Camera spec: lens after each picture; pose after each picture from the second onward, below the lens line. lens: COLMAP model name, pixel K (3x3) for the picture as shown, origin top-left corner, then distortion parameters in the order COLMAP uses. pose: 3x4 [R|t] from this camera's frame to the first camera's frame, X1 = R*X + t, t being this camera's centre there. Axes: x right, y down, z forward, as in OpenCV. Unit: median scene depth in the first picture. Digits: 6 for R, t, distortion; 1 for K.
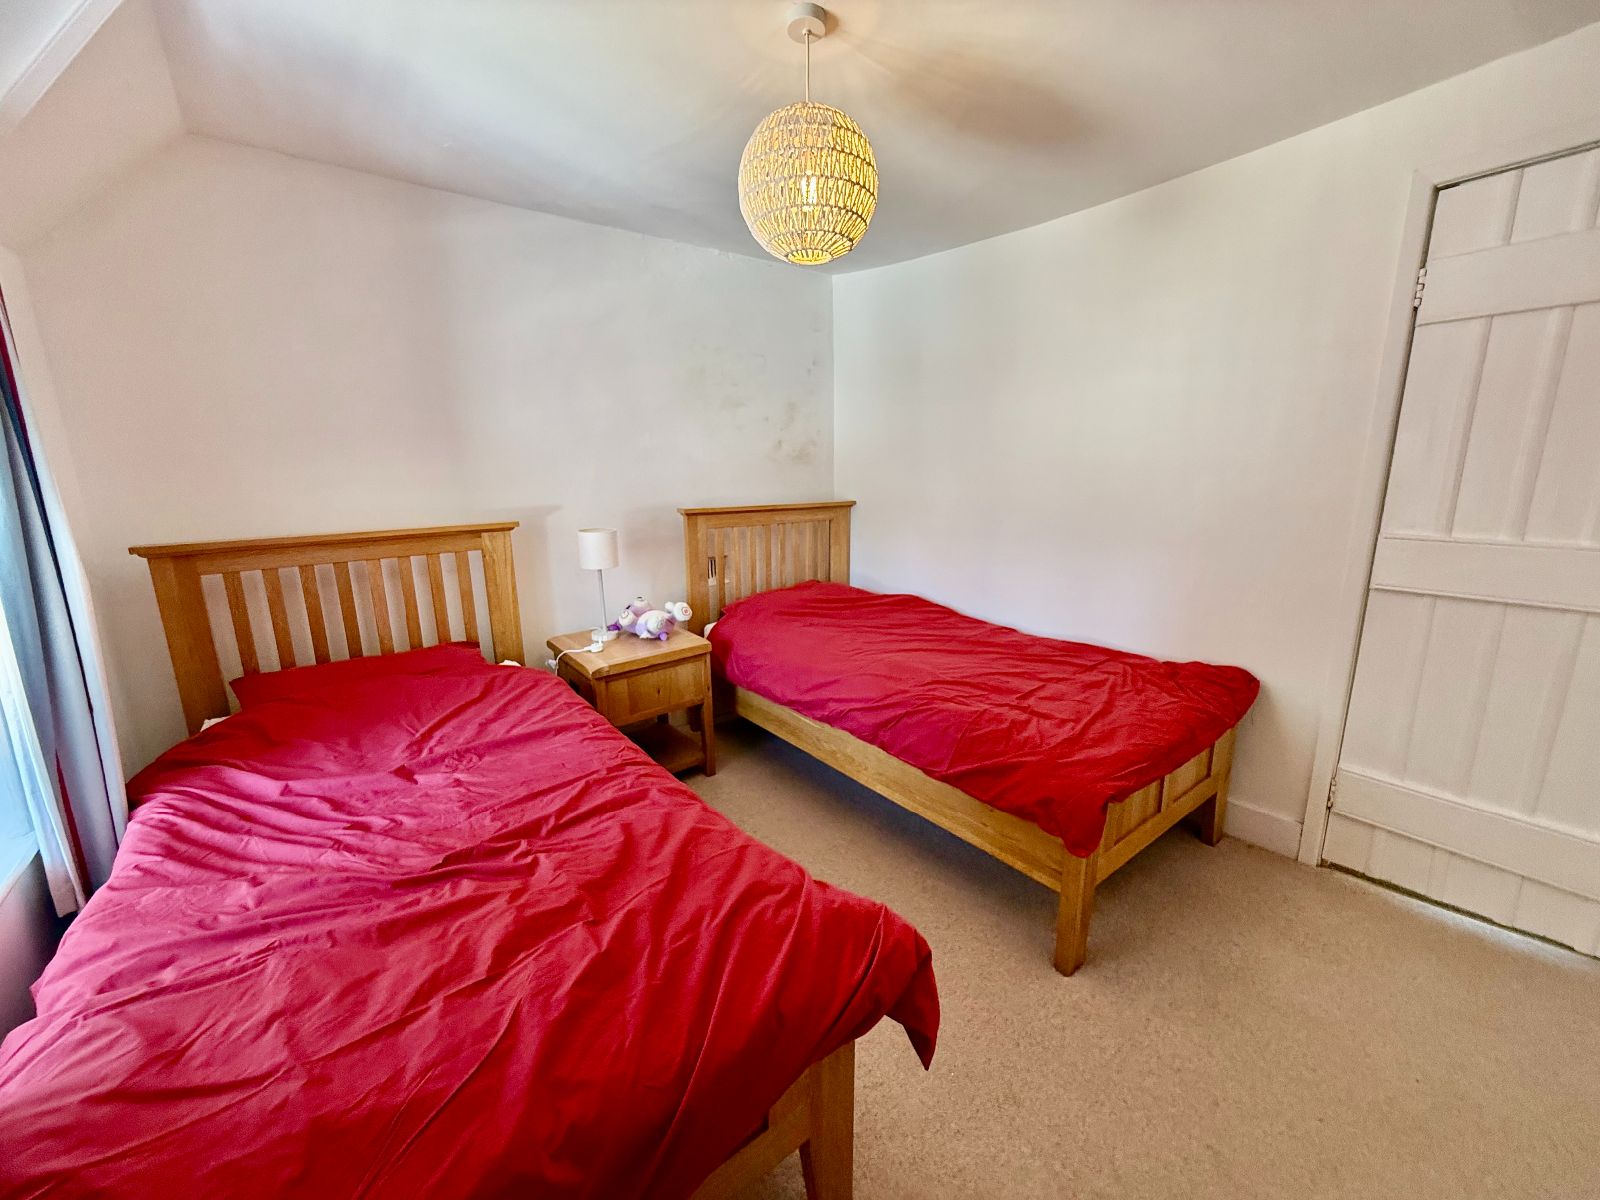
lens RADIAL K [[640.2, 0, 802.4], [0, 640.2, 599.5], [0, 0, 1]] dist [0.002232, 0.000104]
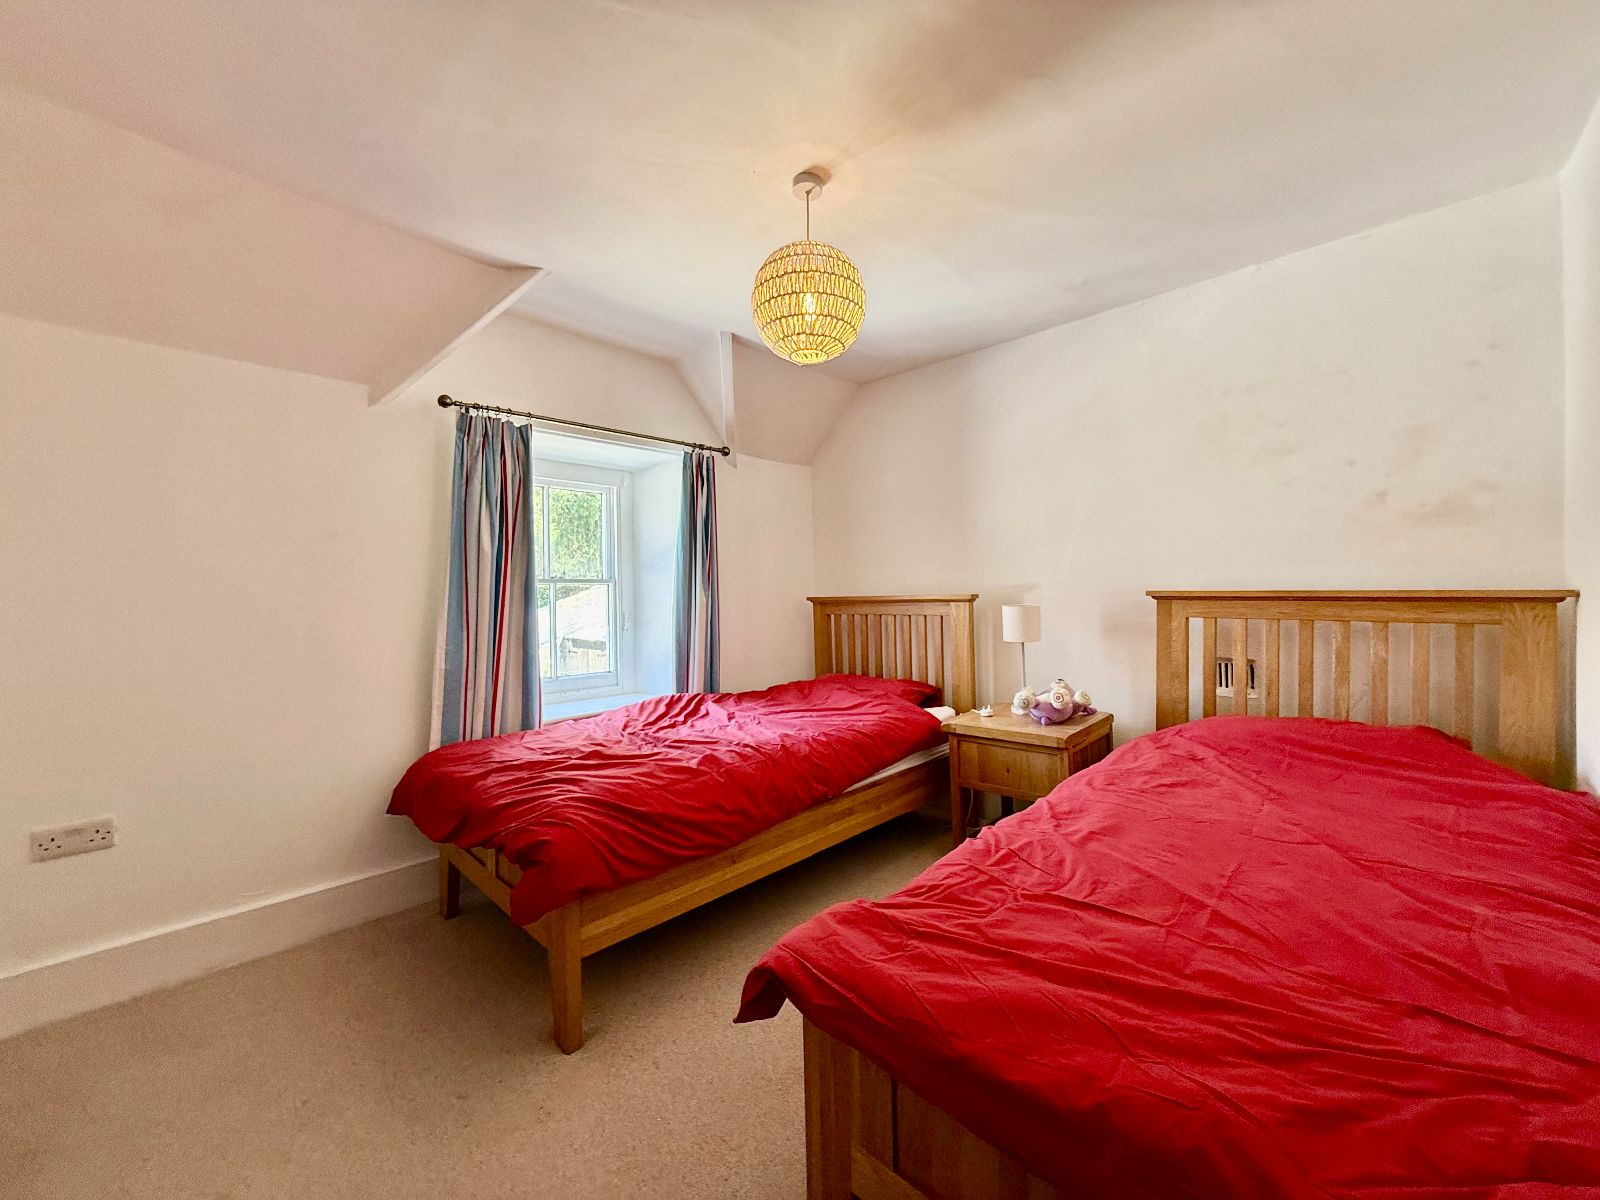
lens RADIAL K [[640.2, 0, 802.0], [0, 640.2, 598.4], [0, 0, 1]] dist [0.002232, 0.000104]
pose [[0.151559, 0.068351, -0.986082, 0.517916], [-0.147650, 0.987979, 0.045789, -0.089881], [0.977358, 0.138655, 0.159829, 0.357833]]
